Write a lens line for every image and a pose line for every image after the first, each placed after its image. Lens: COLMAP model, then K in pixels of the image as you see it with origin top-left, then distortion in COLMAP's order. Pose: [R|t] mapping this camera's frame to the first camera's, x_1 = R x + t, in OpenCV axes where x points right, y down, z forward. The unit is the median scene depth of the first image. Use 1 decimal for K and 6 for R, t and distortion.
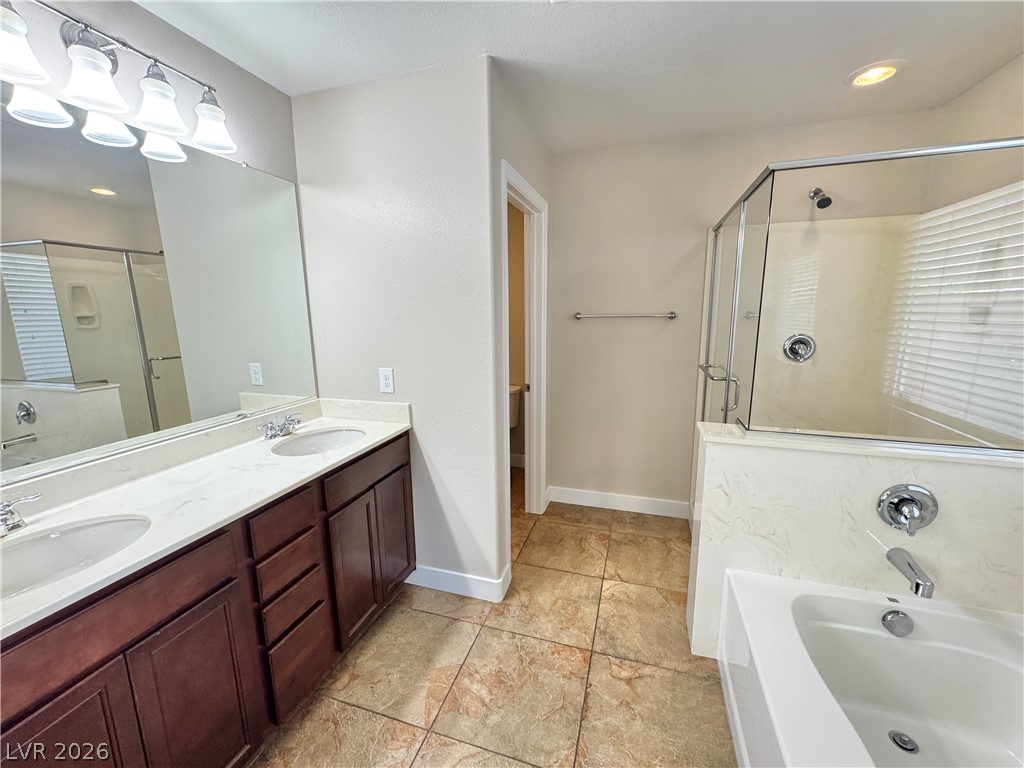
lens RADIAL K [[409.2, 0, 512.7], [0, 409.2, 384.5], [0, 0, 1]] dist [-0.002854, 0.000449]
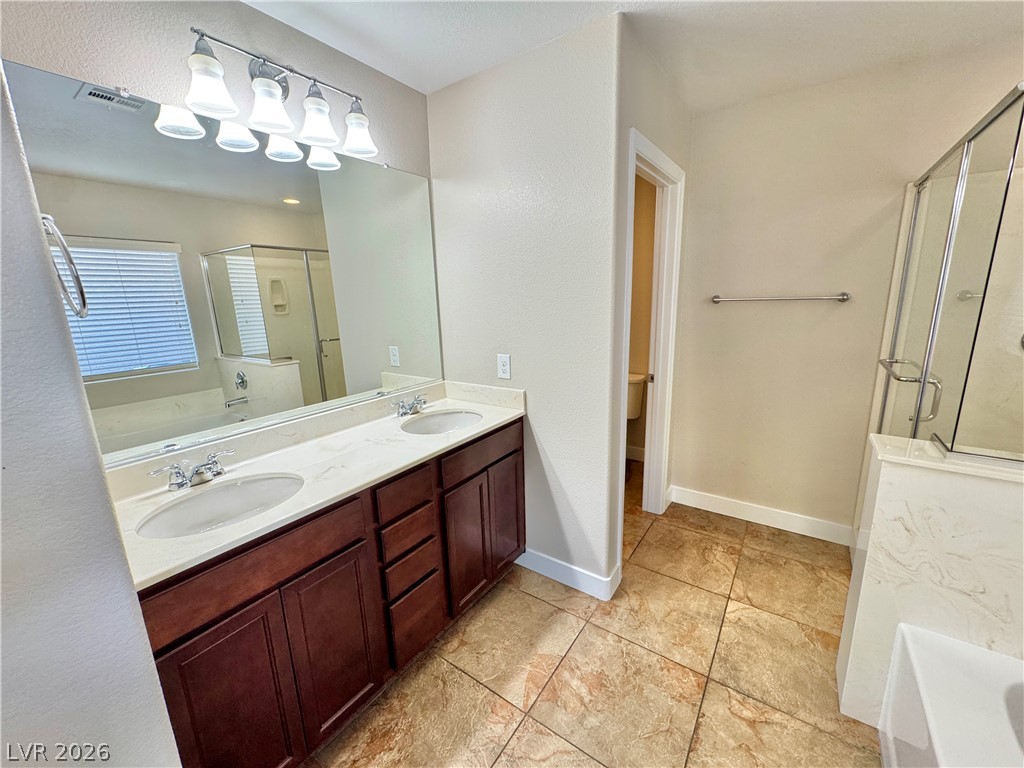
lens RADIAL K [[409.2, 0, 511.0], [0, 409.2, 384.4], [0, 0, 1]] dist [-0.002854, 0.000449]
pose [[0.952911, 0.048142, -0.299403, 0.020076], [-0.036182, 0.998315, 0.045367, -0.015015], [0.301082, -0.032398, 0.953048, 0.038903]]
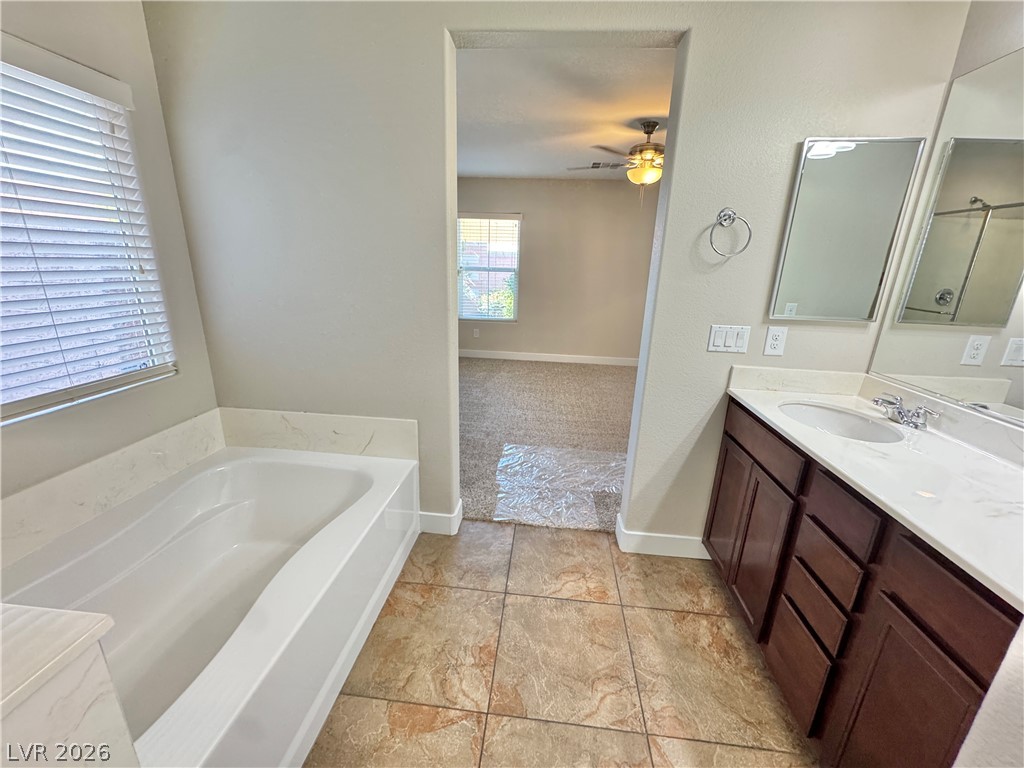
lens RADIAL K [[409.2, 0, 514.7], [0, 409.2, 385.5], [0, 0, 1]] dist [-0.002854, 0.000449]
pose [[-0.977447, 0.045624, -0.206195, 0.195990], [-0.054665, 0.888444, 0.455718, -0.190197], [0.203984, 0.456712, -0.865912, 1.180892]]
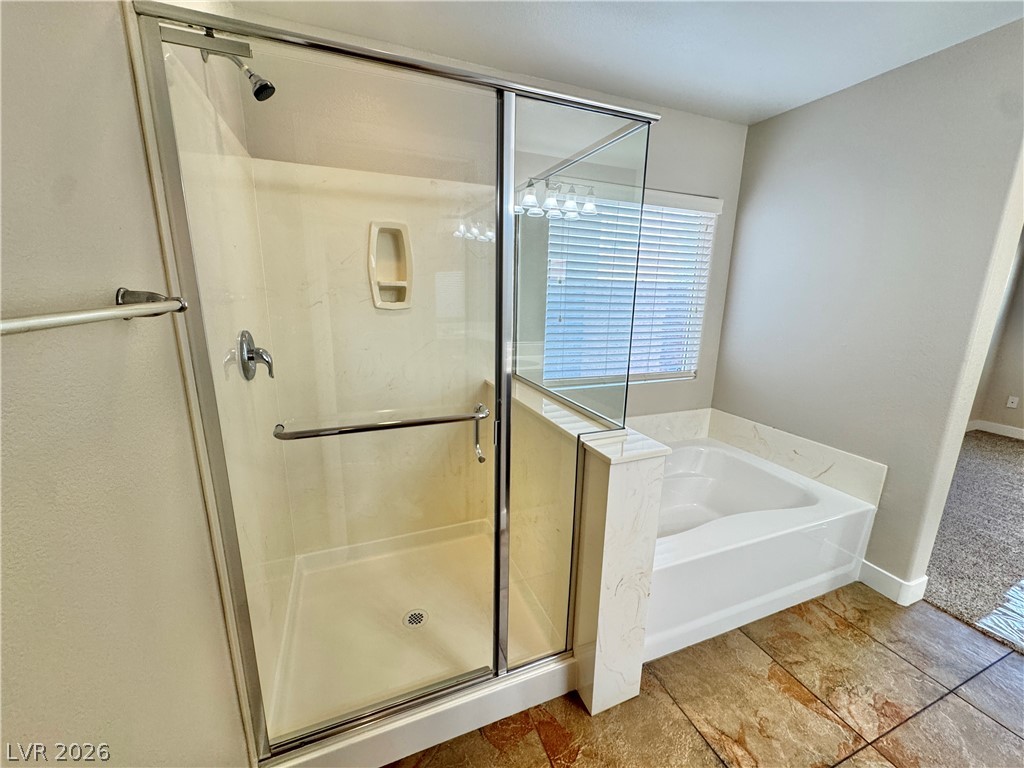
lens RADIAL K [[409.2, 0, 510.3], [0, 409.2, 384.3], [0, 0, 1]] dist [-0.002854, 0.000449]
pose [[-0.635112, -0.169767, 0.753533, 0.076315], [0.130881, 0.937789, 0.321592, -0.276797], [-0.761251, 0.302870, -0.573382, 1.563603]]
